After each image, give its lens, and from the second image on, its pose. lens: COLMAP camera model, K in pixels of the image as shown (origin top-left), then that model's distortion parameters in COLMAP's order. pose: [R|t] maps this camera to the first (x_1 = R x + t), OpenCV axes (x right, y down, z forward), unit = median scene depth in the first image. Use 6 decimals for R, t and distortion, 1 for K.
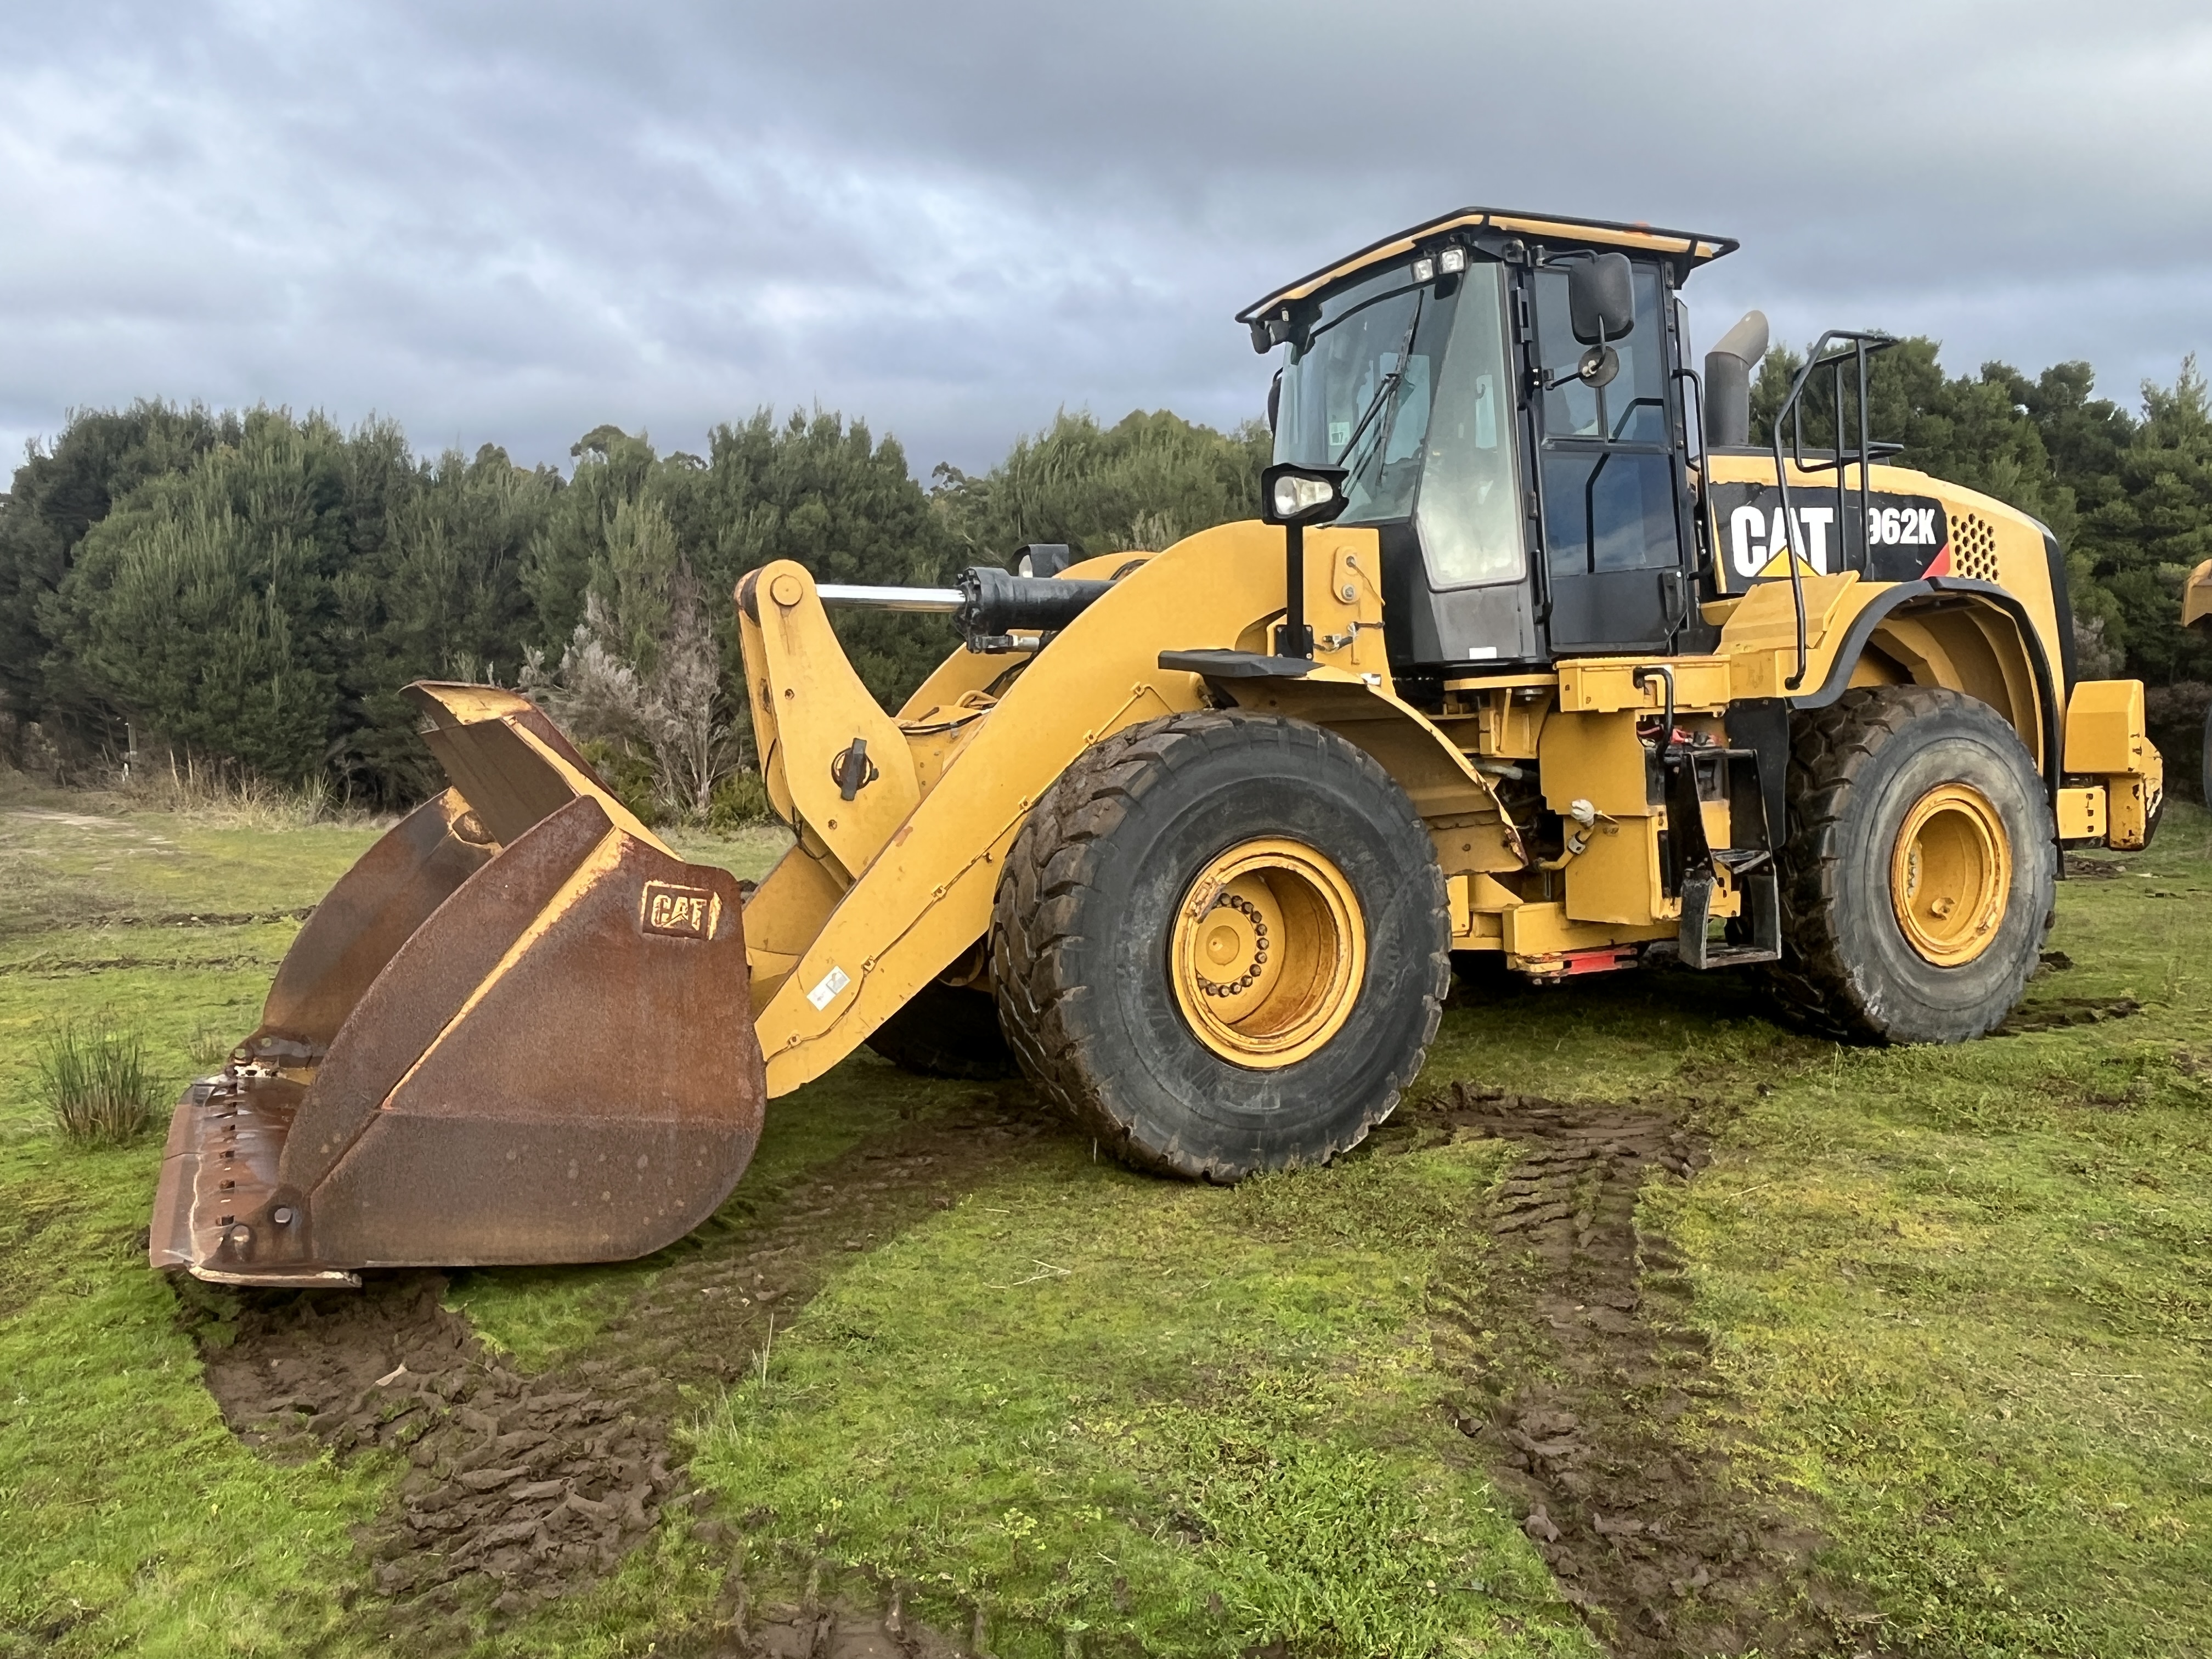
lens RADIAL K [[1685.7, 0, 1088.8], [0, 1685.7, 834.8], [0, 0, 1]] dist [-0.011340, 0.014999]
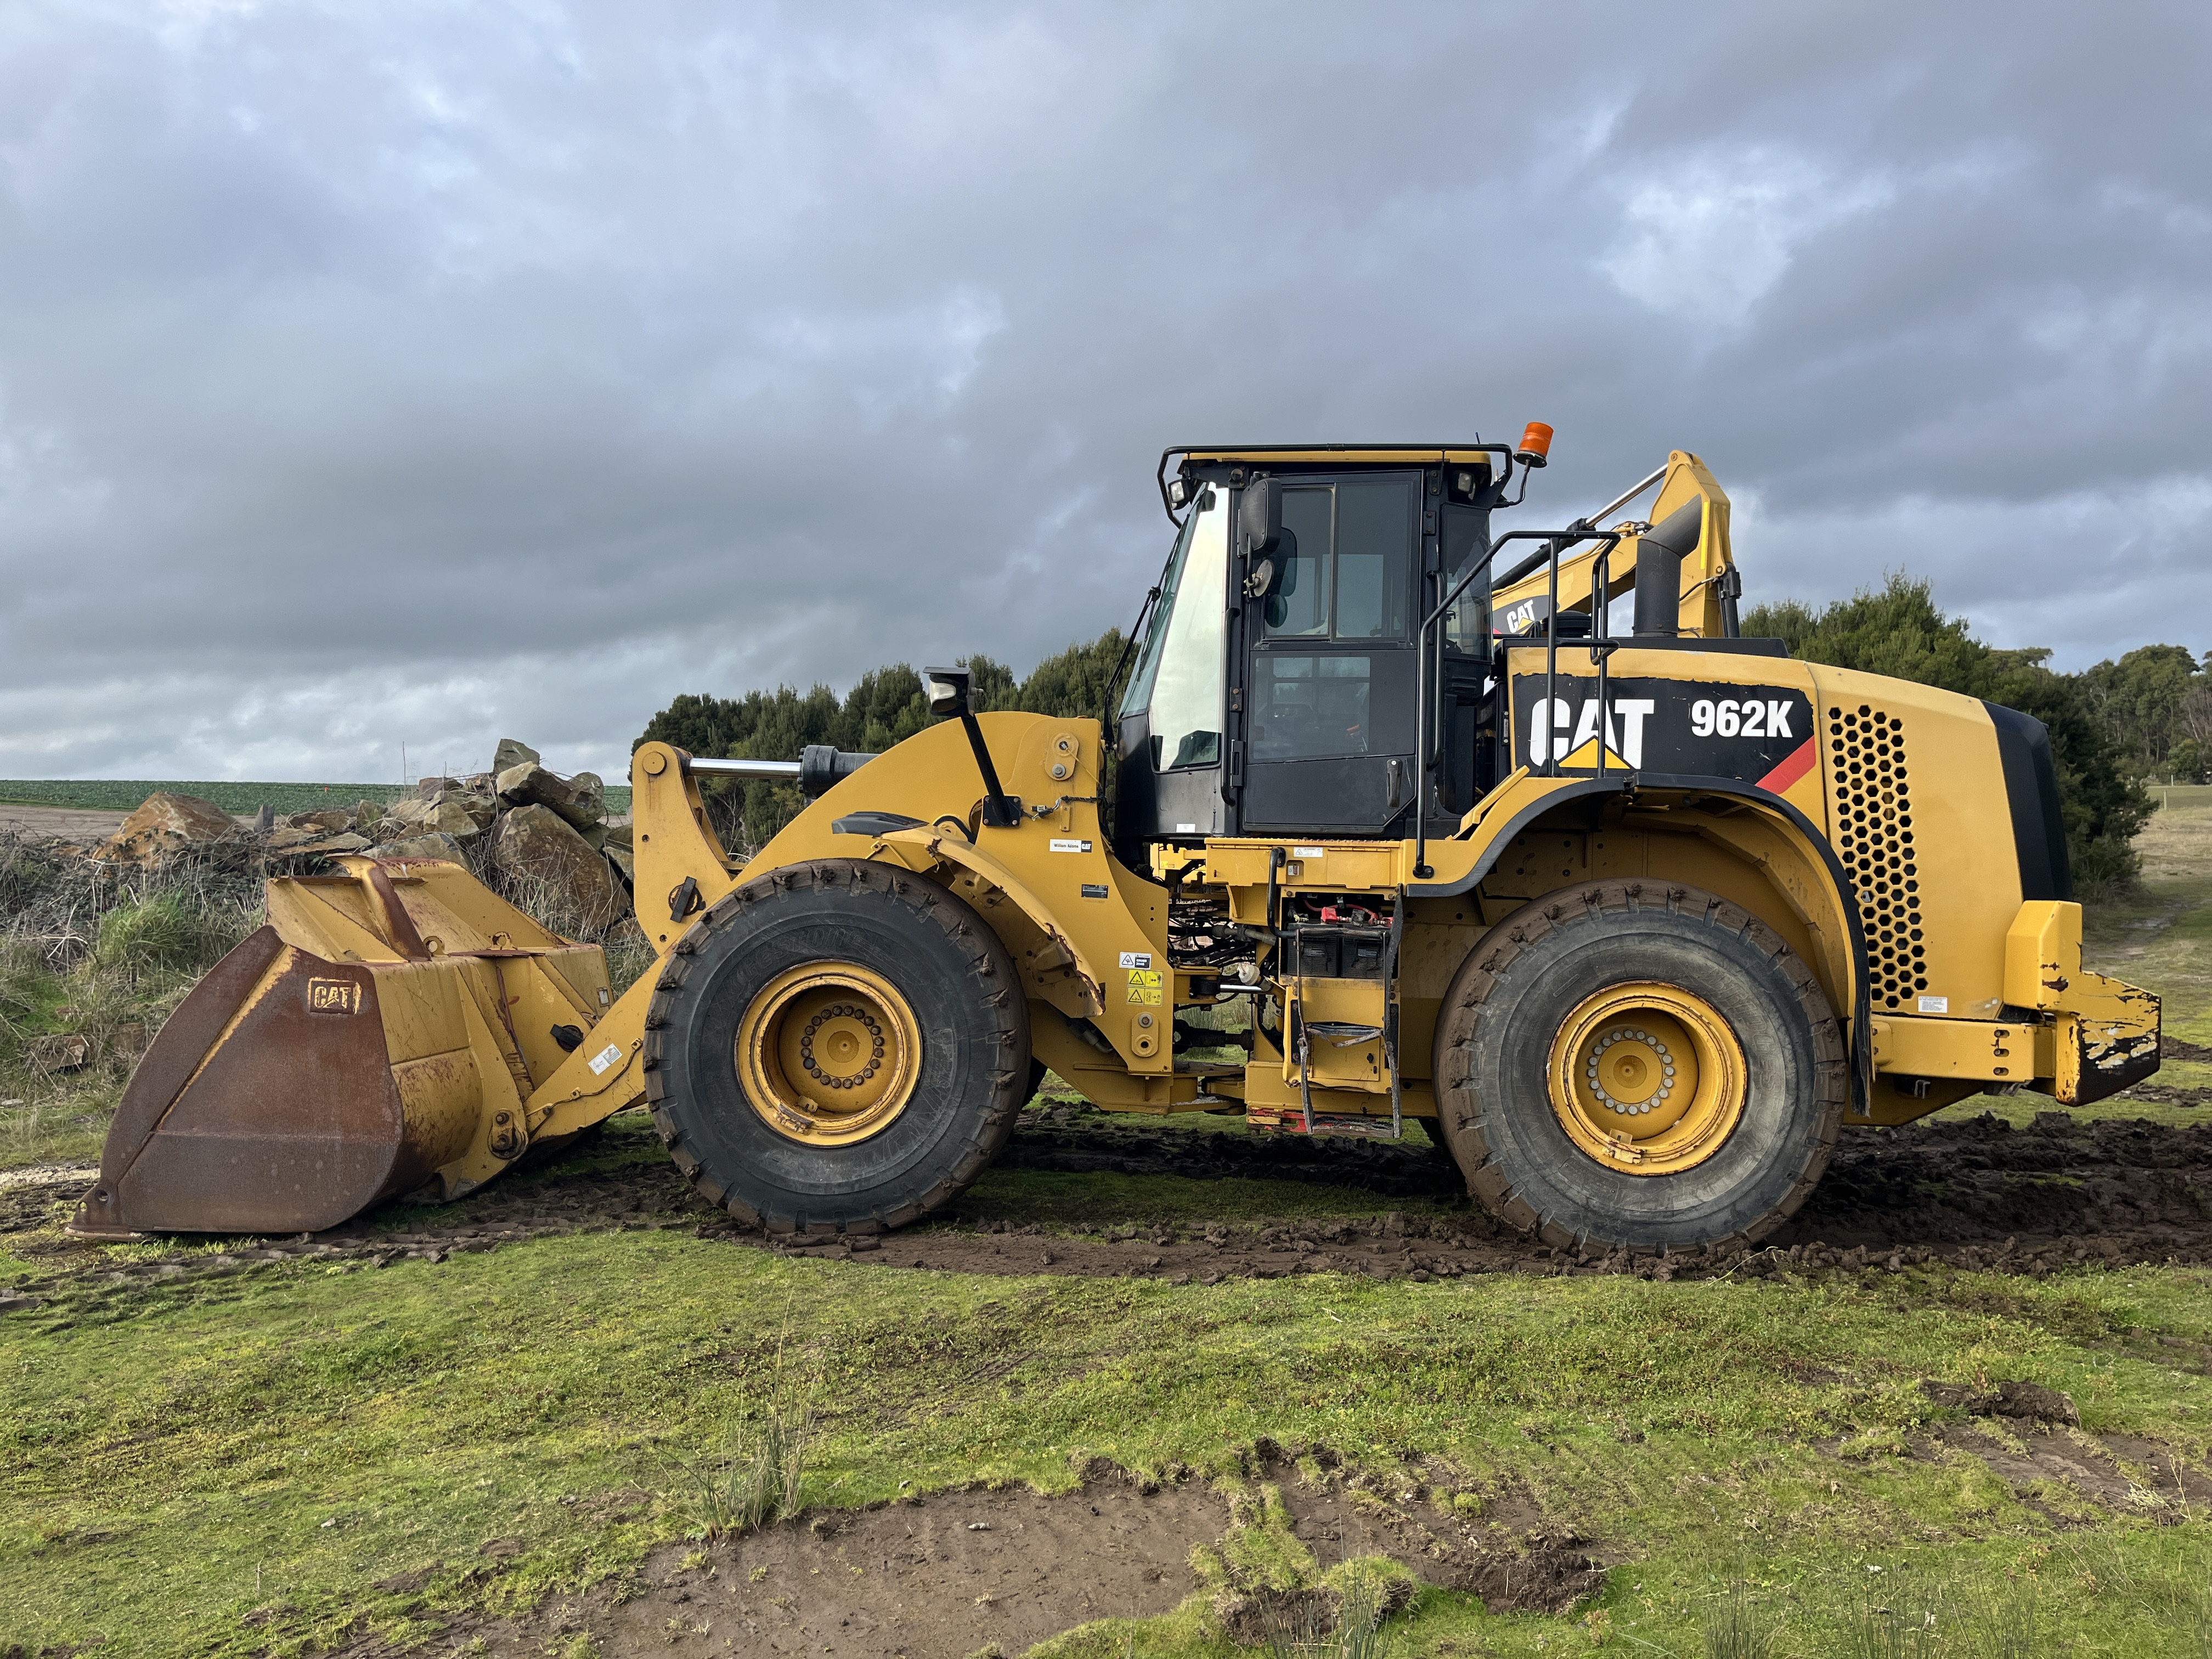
lens RADIAL K [[1675.8, 0, 1134.4], [0, 1675.8, 825.6], [0, 0, 1]] dist [0.057994, -0.062230]
pose [[0.838810, 0.049087, -0.542206, 0.781968], [-0.098834, 0.993108, -0.062991, -0.033732], [0.535377, 0.106426, 0.837881, 0.035119]]
